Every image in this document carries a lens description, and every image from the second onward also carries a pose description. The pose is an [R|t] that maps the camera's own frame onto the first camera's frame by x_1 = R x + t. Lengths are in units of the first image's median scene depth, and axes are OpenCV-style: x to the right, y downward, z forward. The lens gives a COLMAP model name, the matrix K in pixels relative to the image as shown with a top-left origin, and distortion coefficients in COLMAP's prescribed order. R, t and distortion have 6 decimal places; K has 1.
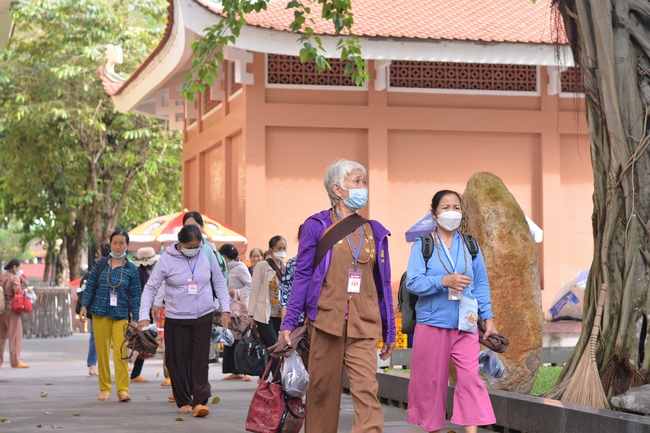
lens RADIAL K [[1417.7, 0, 325.0], [0, 1417.7, 216.5], [0, 0, 1]] dist [0.011916, 0.012066]
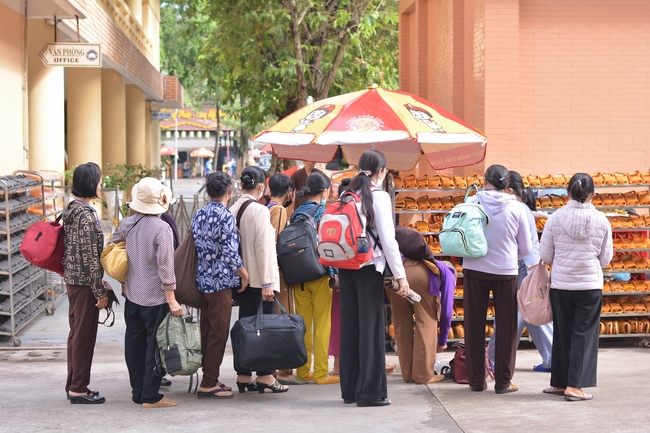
lens RADIAL K [[1417.7, 0, 325.0], [0, 1417.7, 216.5], [0, 0, 1]] dist [0.011916, 0.012066]
pose [[0.984051, 0.000816, -0.177883, -0.010164], [0.015212, 0.995941, 0.088718, -0.001588], [0.177233, -0.090009, 0.980044, 0.245256]]
